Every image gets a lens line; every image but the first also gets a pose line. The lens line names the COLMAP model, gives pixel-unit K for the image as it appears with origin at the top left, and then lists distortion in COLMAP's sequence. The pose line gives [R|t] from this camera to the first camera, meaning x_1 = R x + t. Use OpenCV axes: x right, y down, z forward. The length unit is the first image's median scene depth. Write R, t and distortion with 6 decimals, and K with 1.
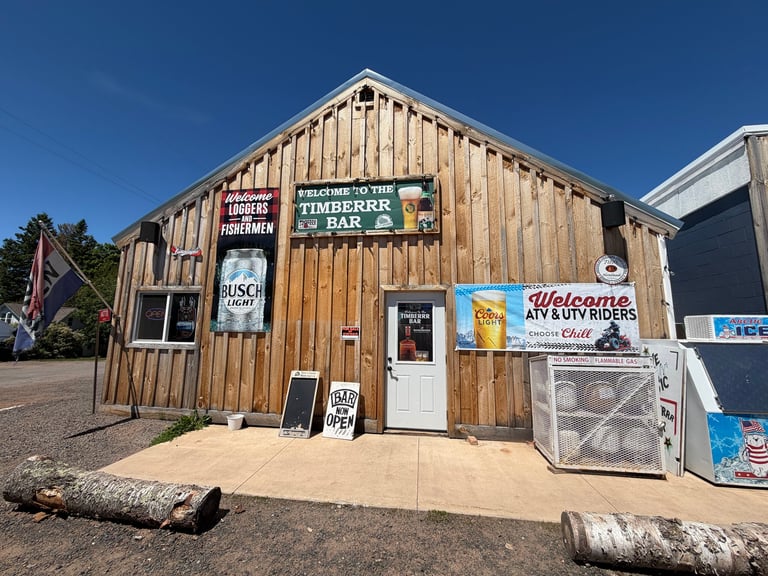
lens RADIAL K [[306.5, 0, 385.9], [0, 306.5, 281.2], [0, 0, 1]] dist [-0.002818, -0.000142]
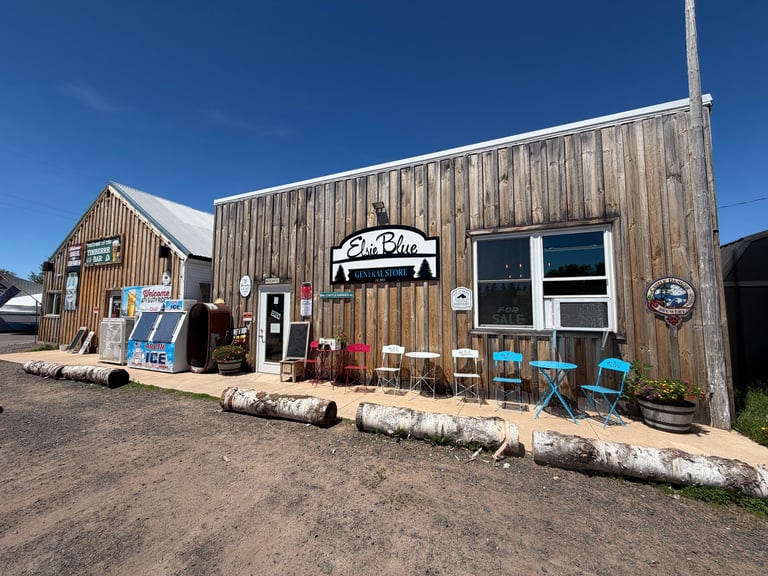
lens RADIAL K [[306.5, 0, 381.1], [0, 306.5, 289.2], [0, 0, 1]] dist [-0.002818, -0.000142]
pose [[0.956960, -0.023763, -0.289246, 2.388701], [0.038929, 0.998146, 0.046793, -0.003556], [0.287598, -0.056039, 0.956110, -0.484655]]
